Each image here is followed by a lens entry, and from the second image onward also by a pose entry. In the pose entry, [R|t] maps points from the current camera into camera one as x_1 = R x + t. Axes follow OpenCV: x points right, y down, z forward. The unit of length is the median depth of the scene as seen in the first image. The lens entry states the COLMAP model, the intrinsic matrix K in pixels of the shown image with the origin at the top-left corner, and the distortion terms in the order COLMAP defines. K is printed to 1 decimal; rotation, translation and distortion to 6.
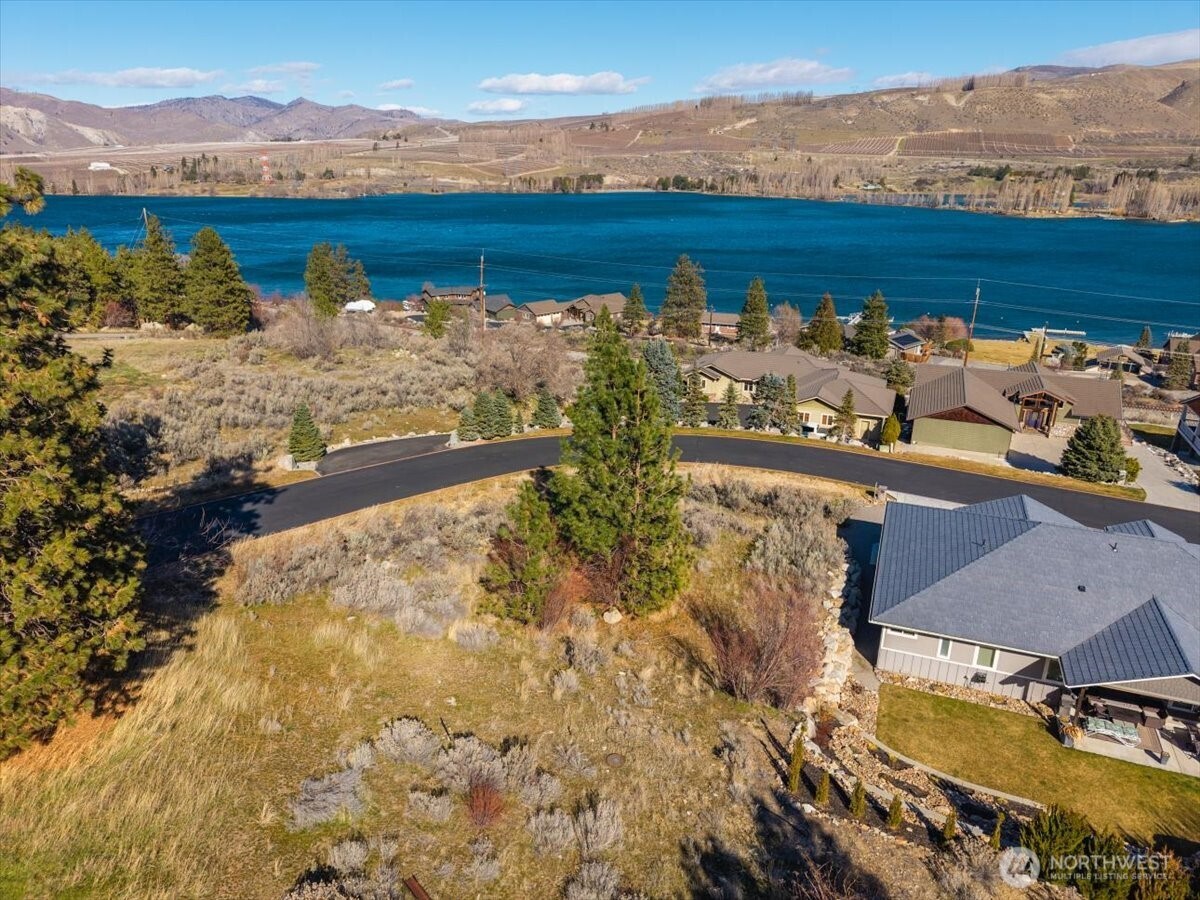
lens RADIAL K [[805.5, 0, 600.3], [0, 805.5, 449.1], [0, 0, 1]] dist [0.011052, -0.008232]
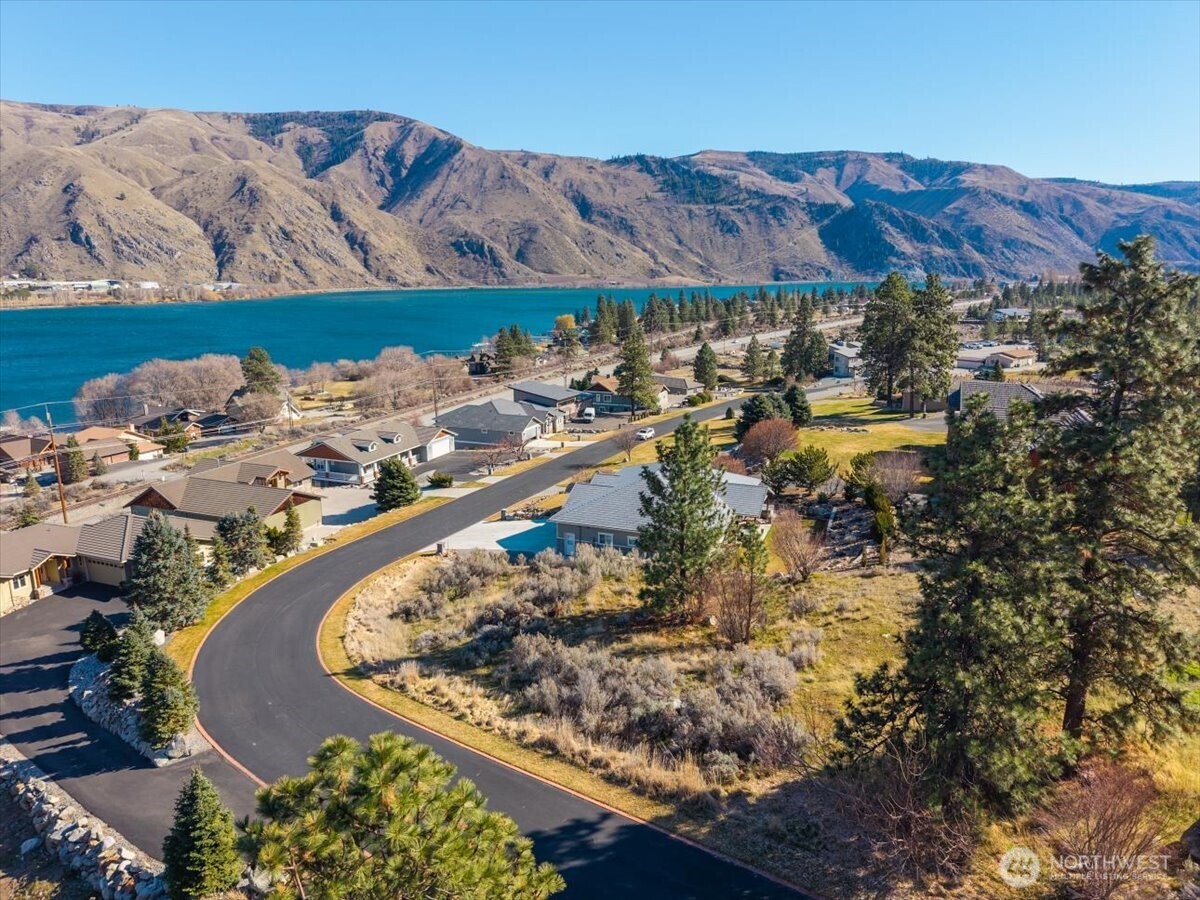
lens RADIAL K [[805.5, 0, 596.7], [0, 805.5, 450.6], [0, 0, 1]] dist [0.011052, -0.008232]
pose [[-0.000214, -0.228598, 0.973521, -0.039907], [0.343057, 0.914426, 0.214797, -0.012940], [-0.939315, 0.334019, 0.078226, 0.031941]]
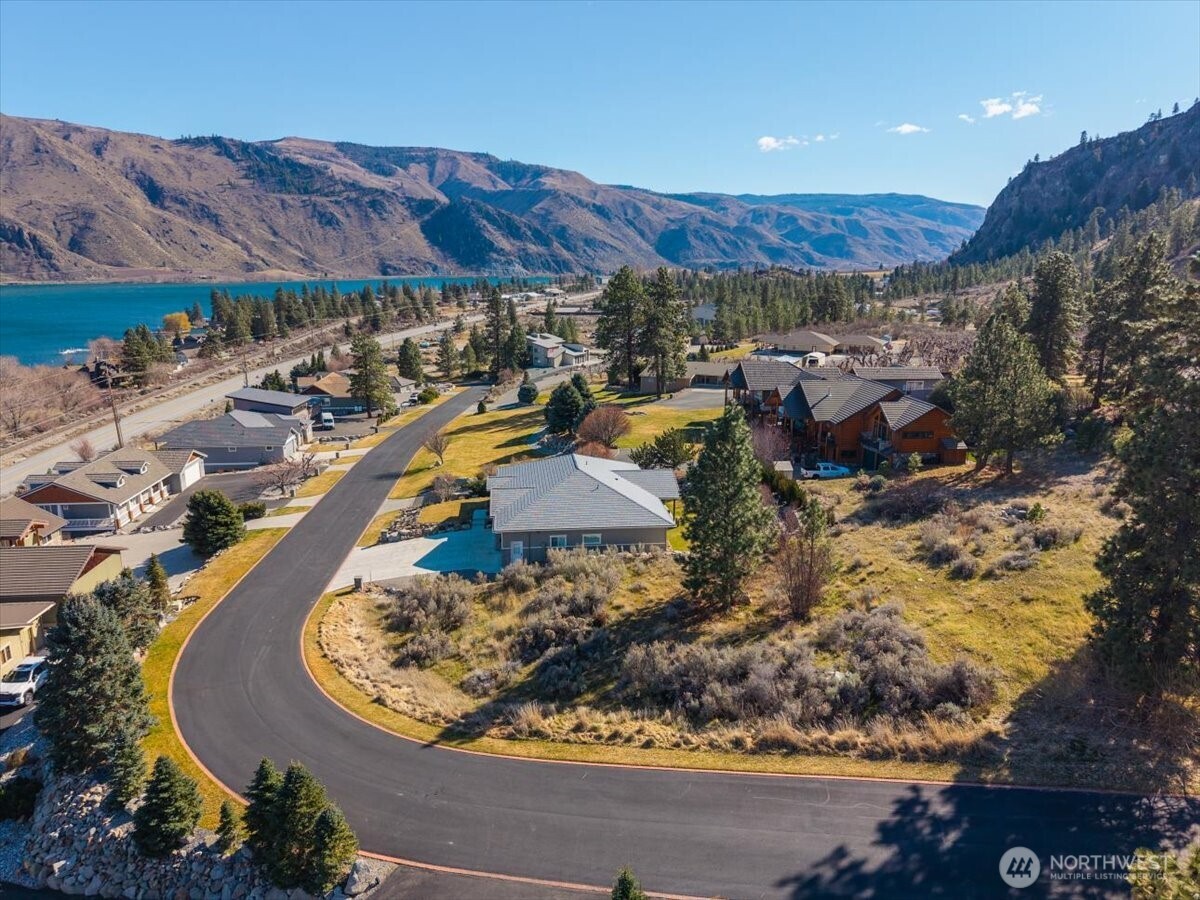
lens RADIAL K [[805.5, 0, 598.3], [0, 805.5, 450.5], [0, 0, 1]] dist [0.011052, -0.008232]
pose [[-0.460632, -0.210262, 0.862327, -0.032526], [0.296394, 0.879330, 0.372733, -0.019487], [-0.836642, 0.427281, -0.342727, 0.051395]]
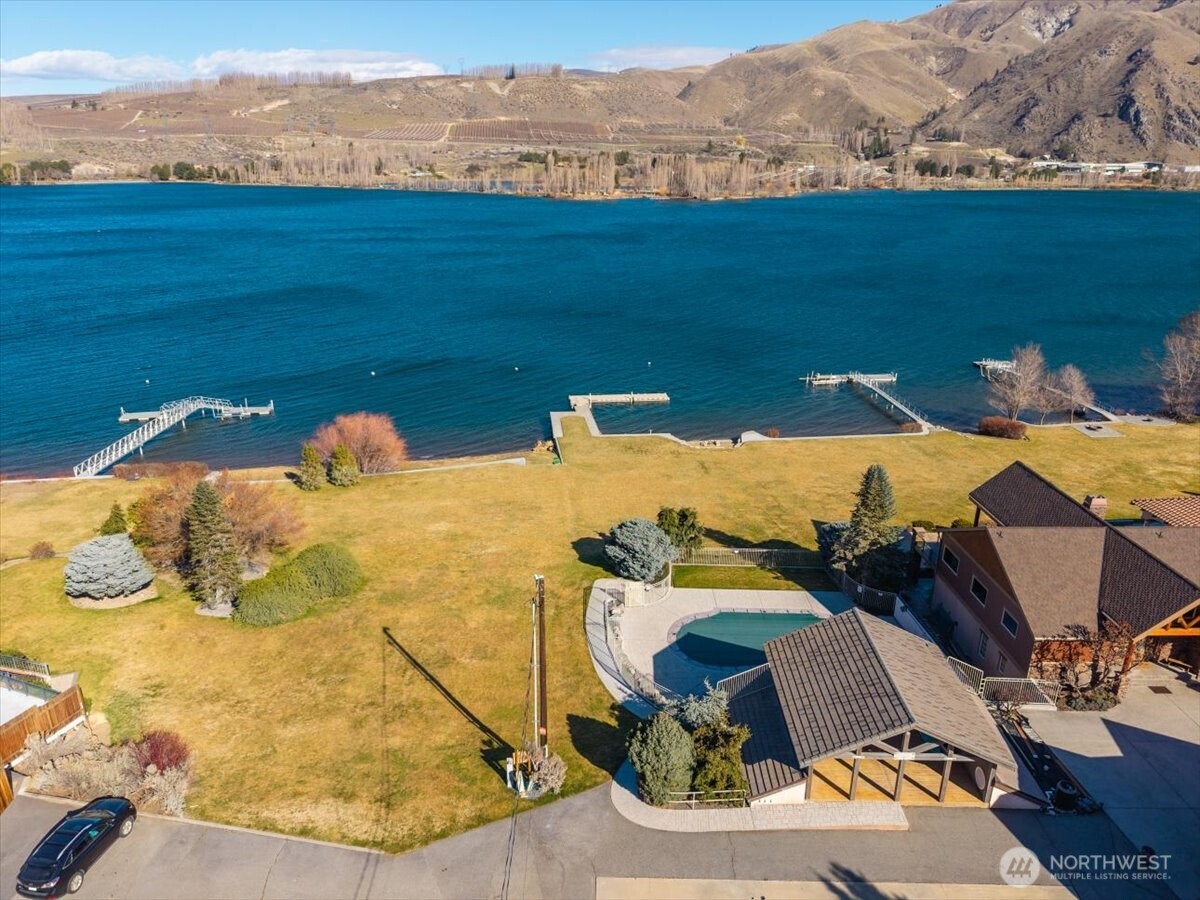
lens RADIAL K [[805.5, 0, 596.2], [0, 805.5, 448.3], [0, 0, 1]] dist [0.011052, -0.008232]
pose [[0.886593, -0.158205, 0.434654, 0.069586], [0.157469, 0.986794, 0.037974, -0.027466], [-0.434921, 0.034777, 0.899797, 0.117733]]
